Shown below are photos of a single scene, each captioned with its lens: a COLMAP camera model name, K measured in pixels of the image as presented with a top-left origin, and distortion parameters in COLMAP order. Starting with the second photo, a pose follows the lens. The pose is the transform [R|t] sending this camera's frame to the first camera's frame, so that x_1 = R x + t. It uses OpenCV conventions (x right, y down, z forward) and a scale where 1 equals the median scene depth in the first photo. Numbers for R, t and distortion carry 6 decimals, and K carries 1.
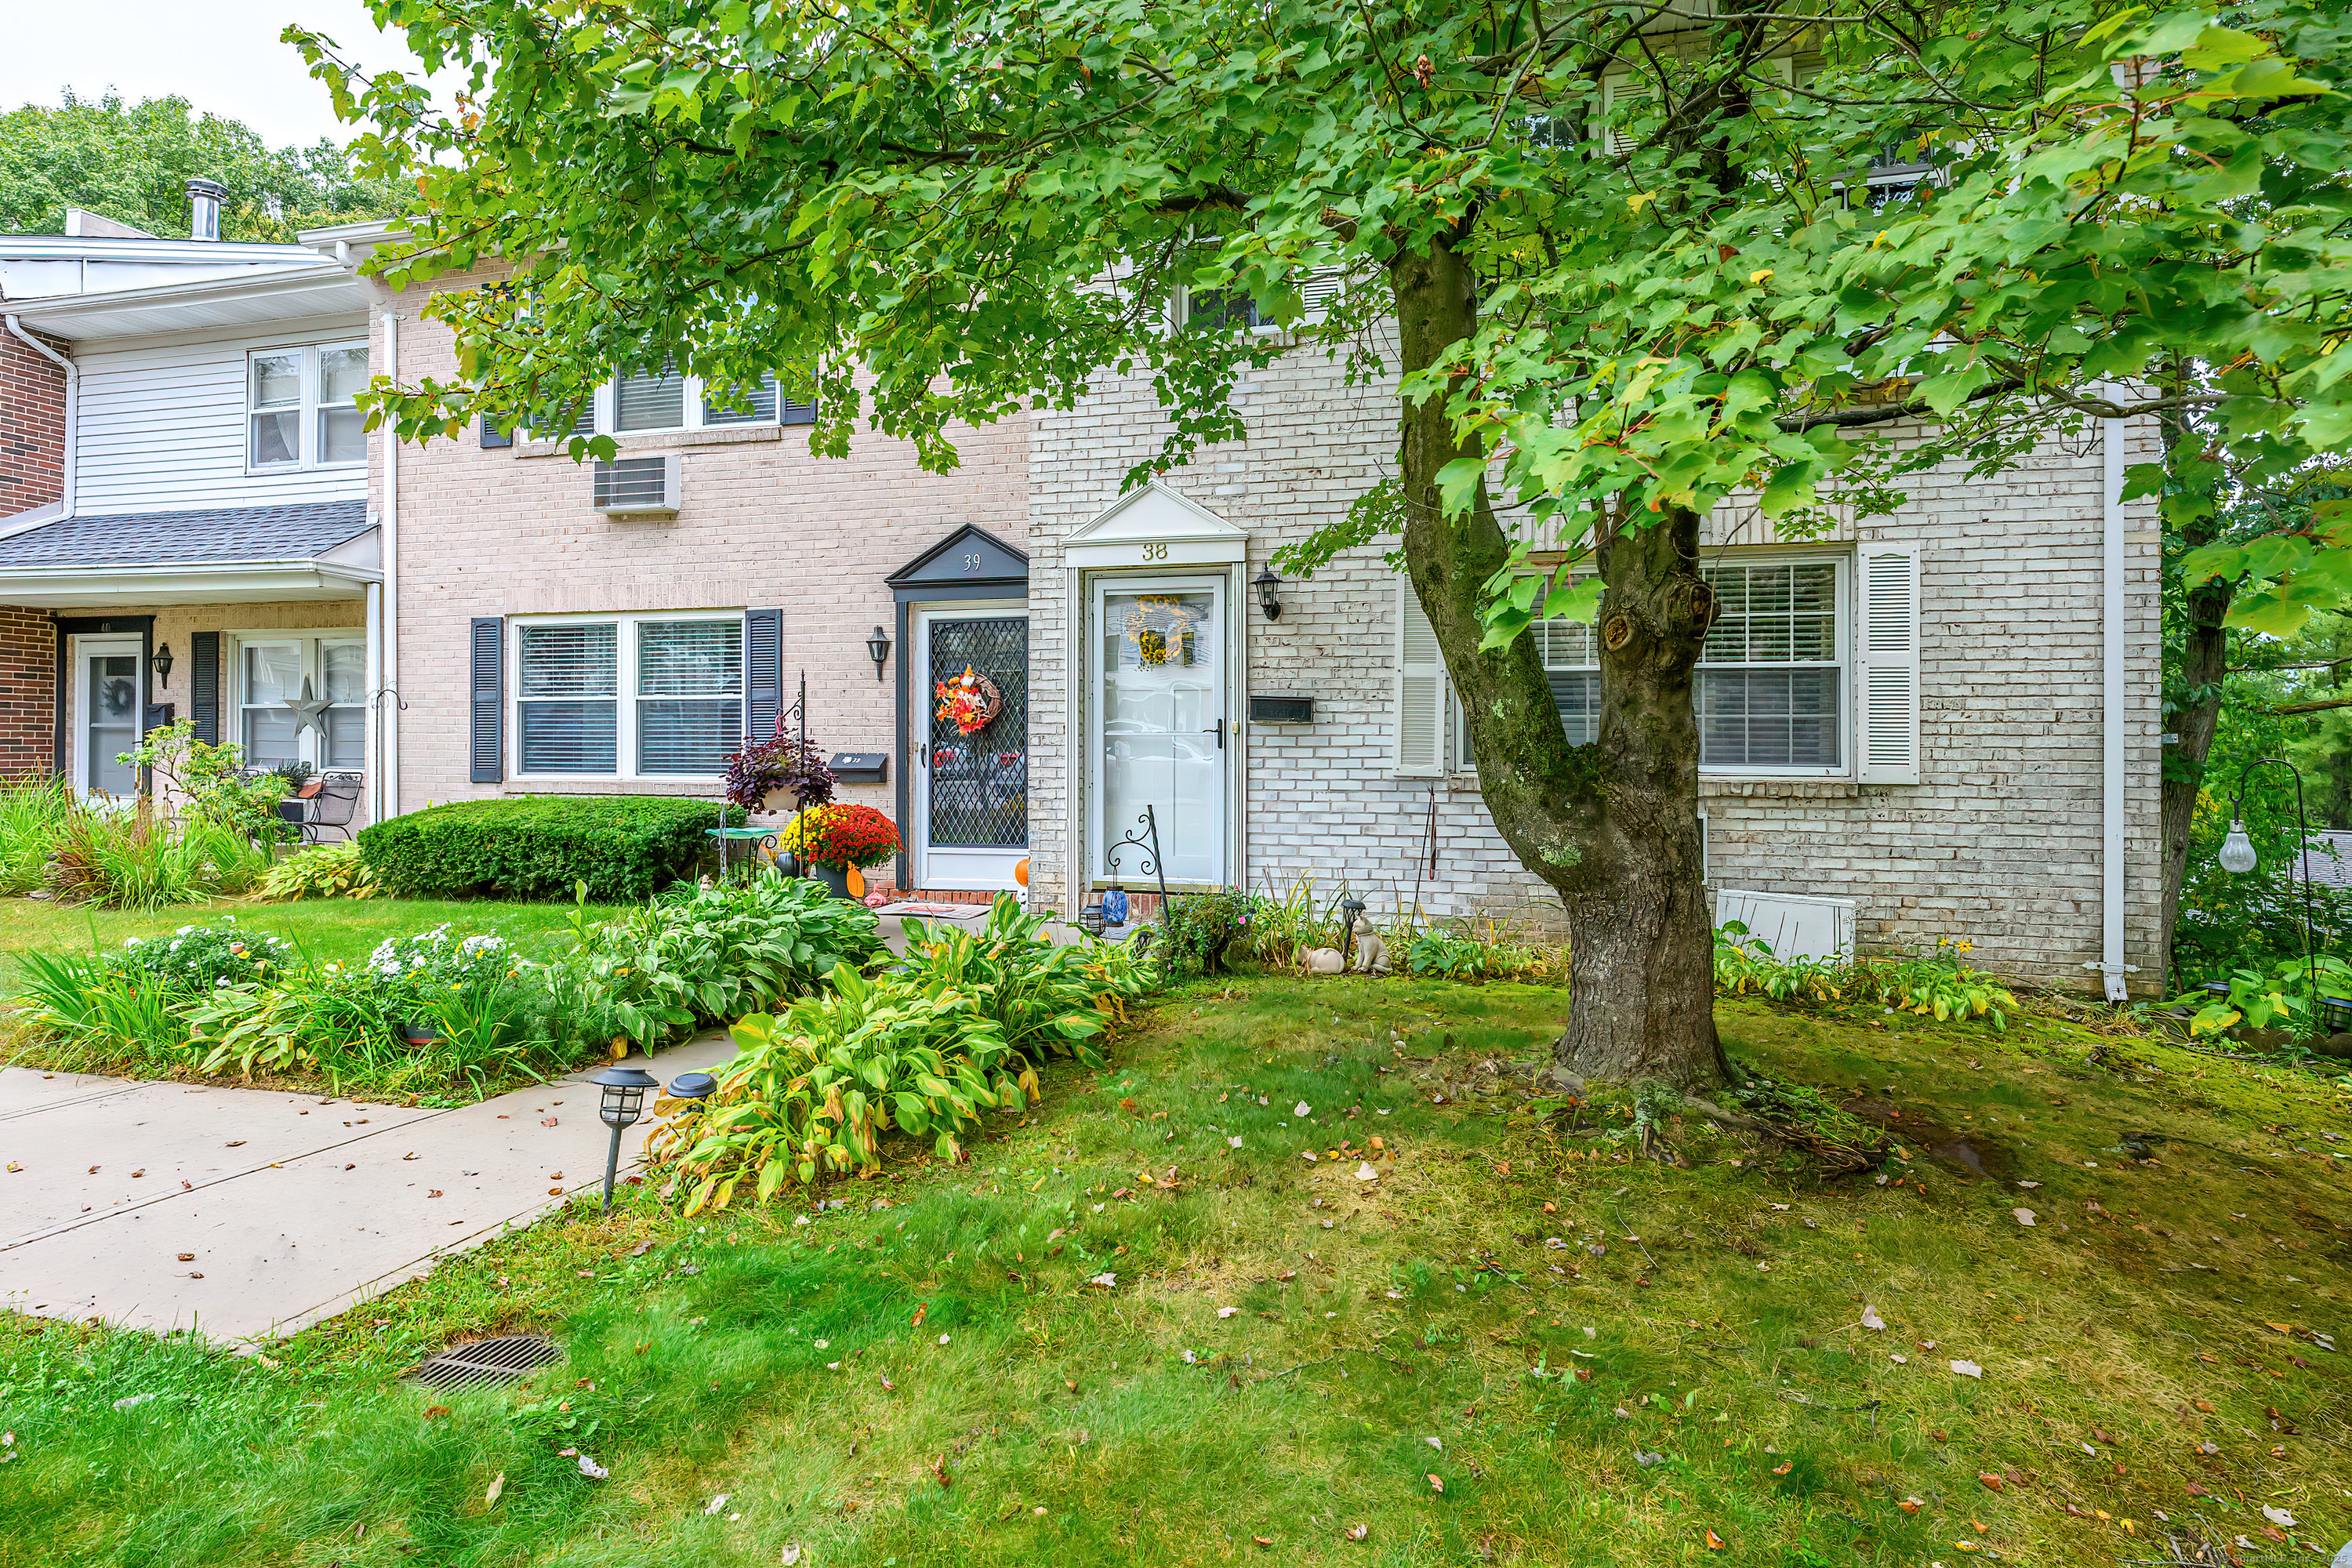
lens RADIAL K [[1368.7, 0, 1176.0], [0, 1368.7, 784.0], [0, 0, 1]] dist [-0.003835, 0.000094]
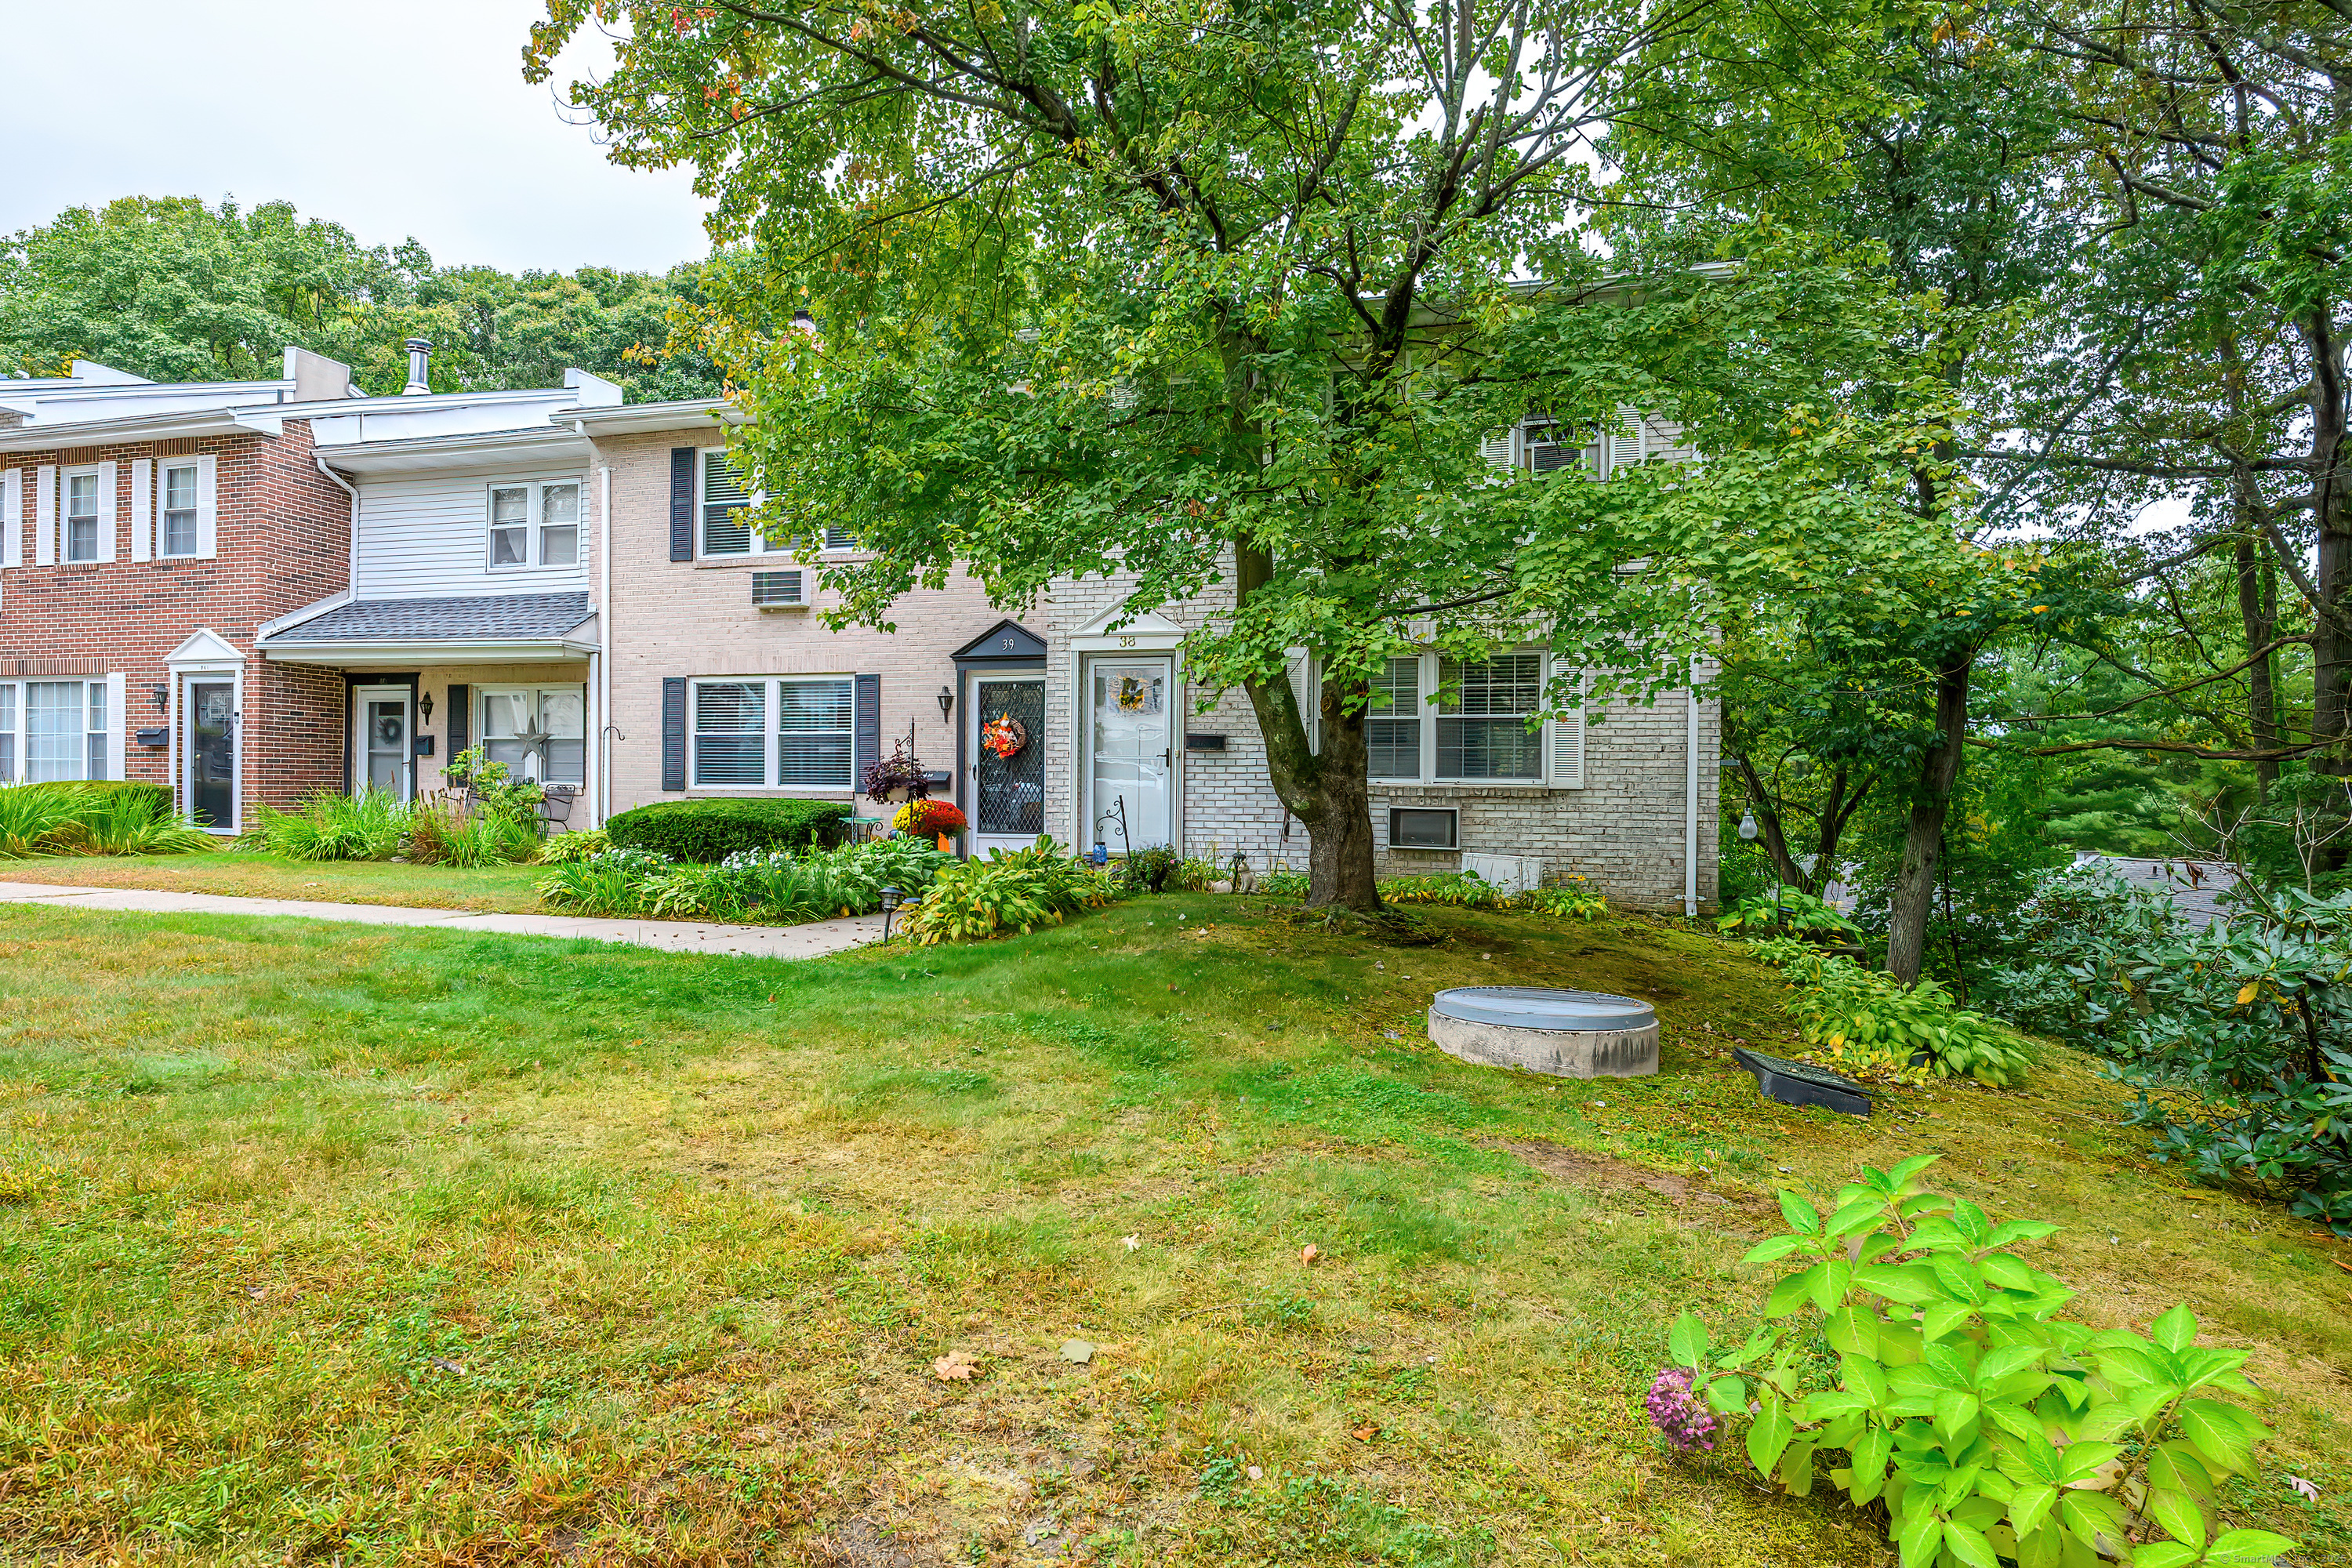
lens RADIAL K [[1384.3, 0, 1128.3], [0, 1384.3, 893.8], [0, 0, 1]] dist [-0.004795, 0.000268]
pose [[0.999598, 0.009279, -0.026789, 0.031828], [-0.007980, 0.998807, 0.048175, 0.044896], [0.027204, -0.047941, 0.998480, -0.621162]]
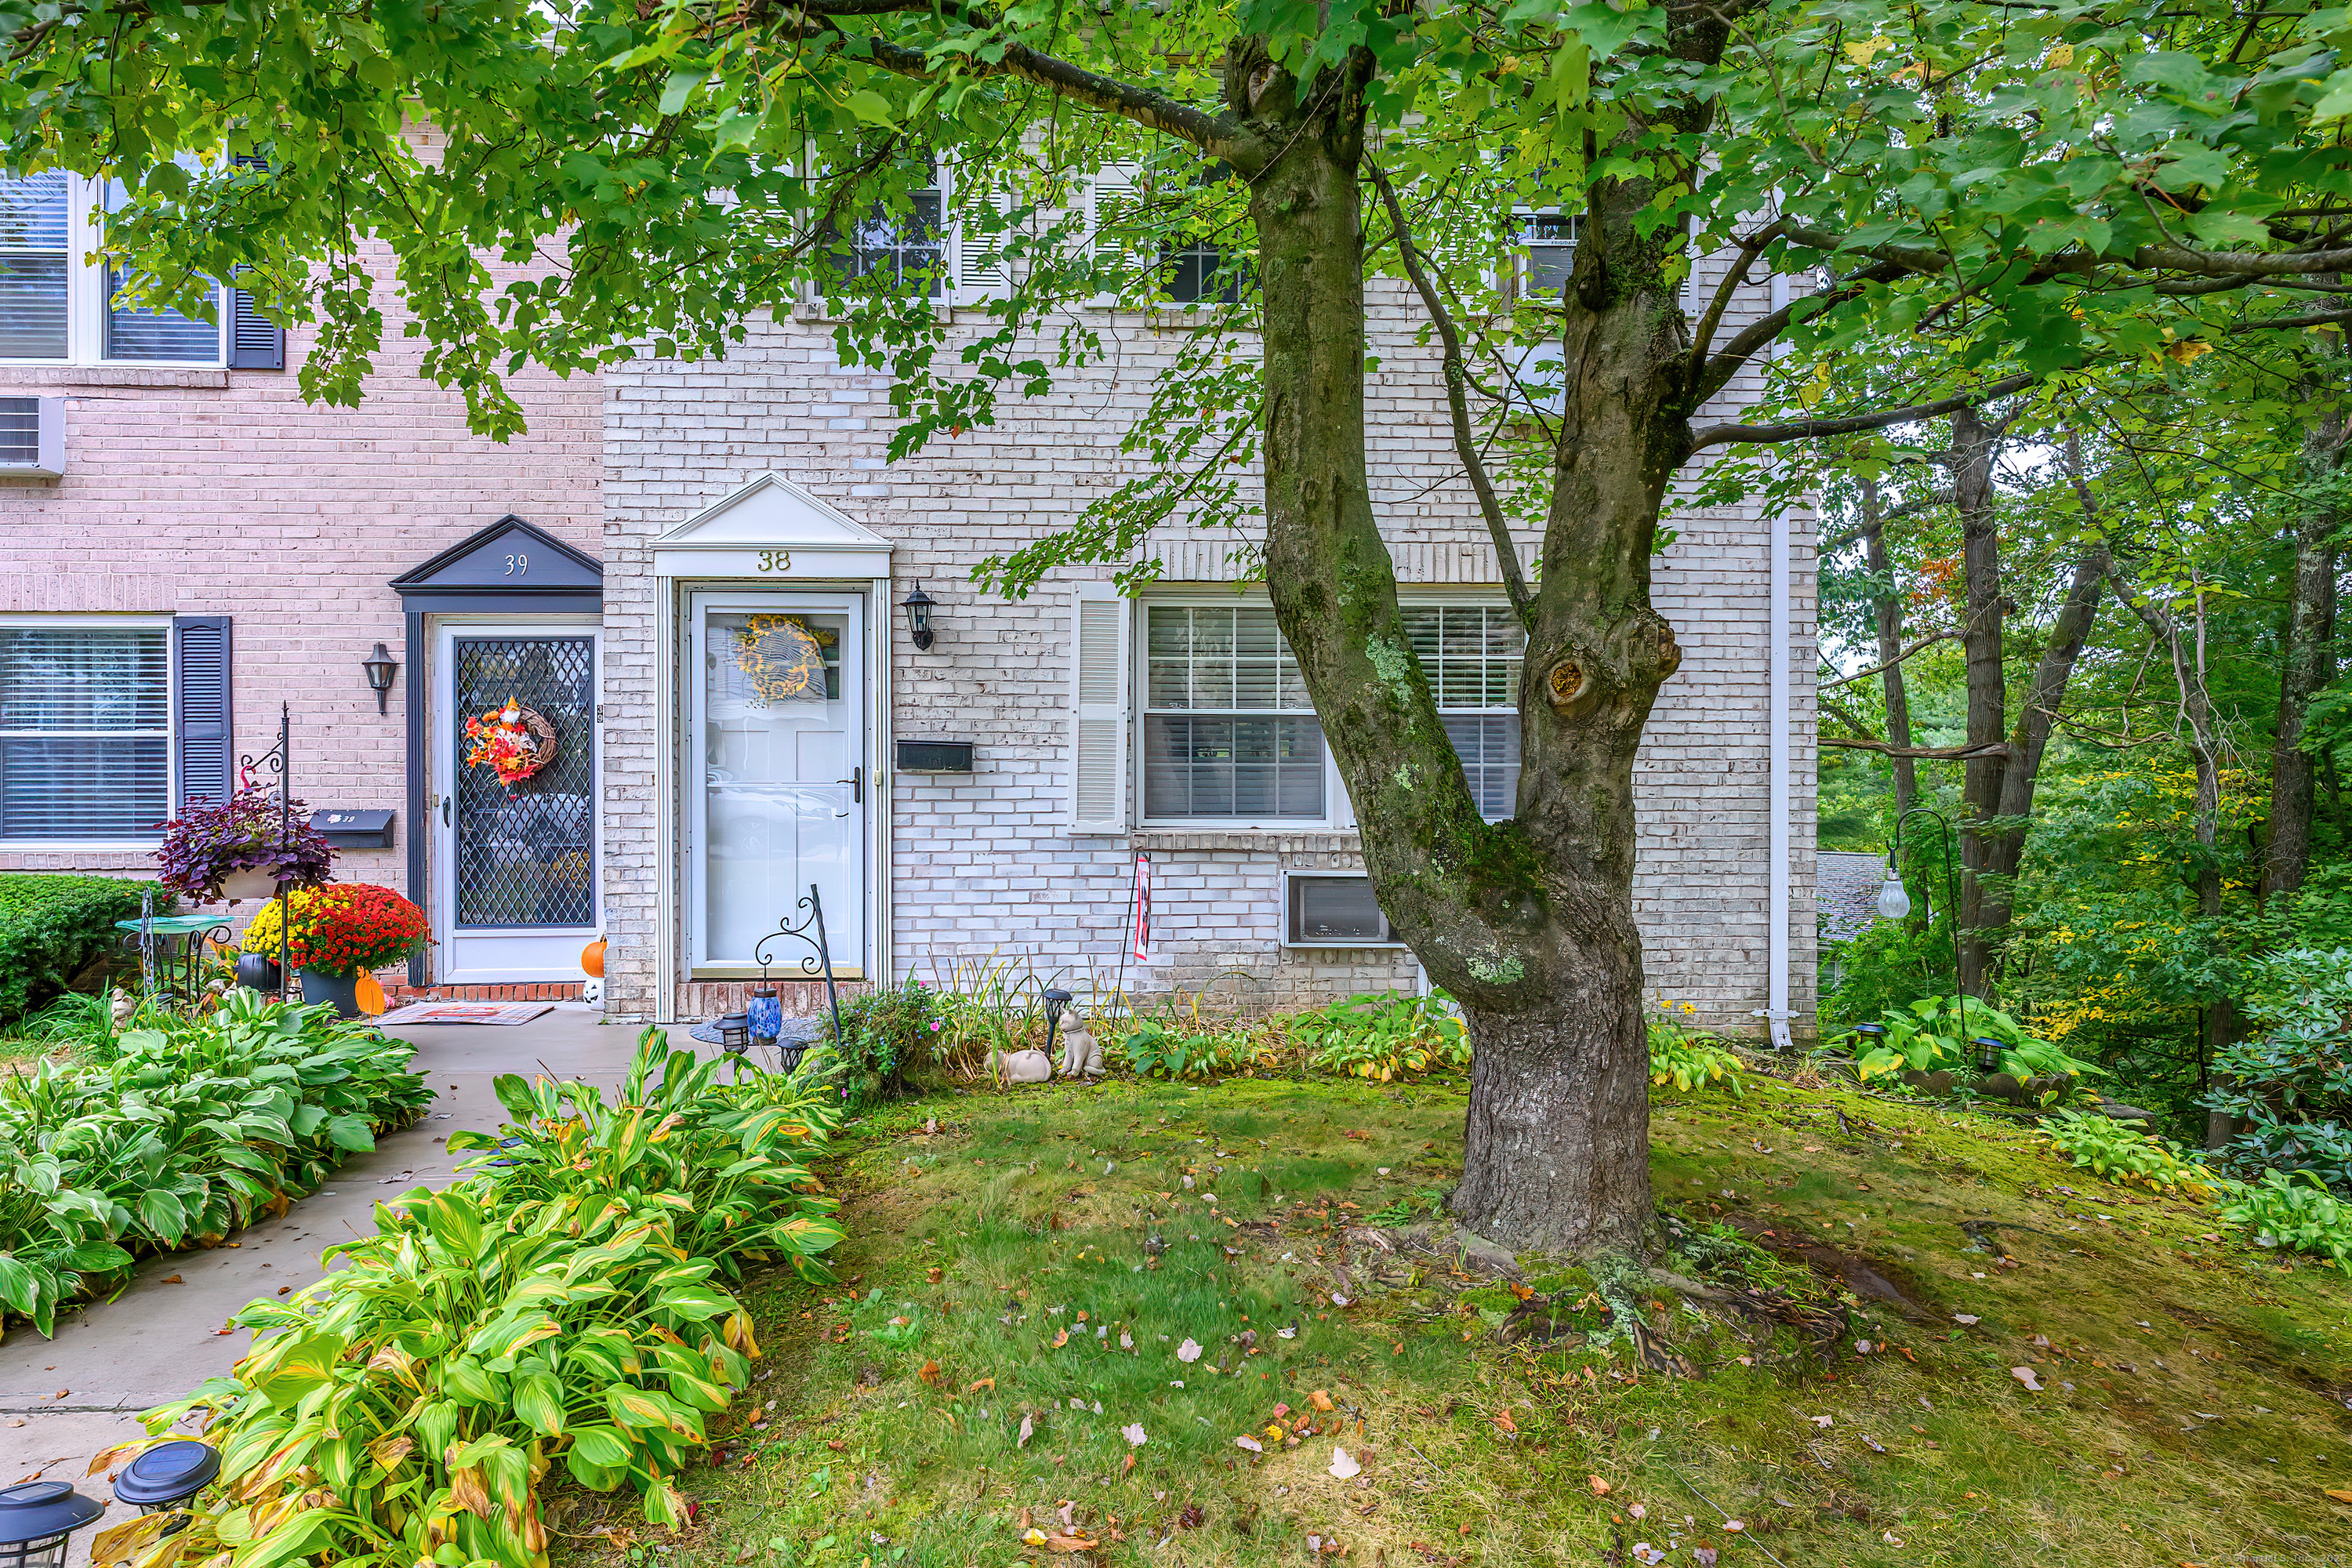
lens RADIAL K [[1364.3, 0, 1145.0], [0, 1364.3, 805.1], [0, 0, 1]] dist [-0.003015, 0.000517]
pose [[0.944550, -0.010713, 0.328194, -0.076398], [0.012766, 0.999910, -0.004100, -0.019381], [-0.328120, 0.008063, 0.944602, 0.168399]]
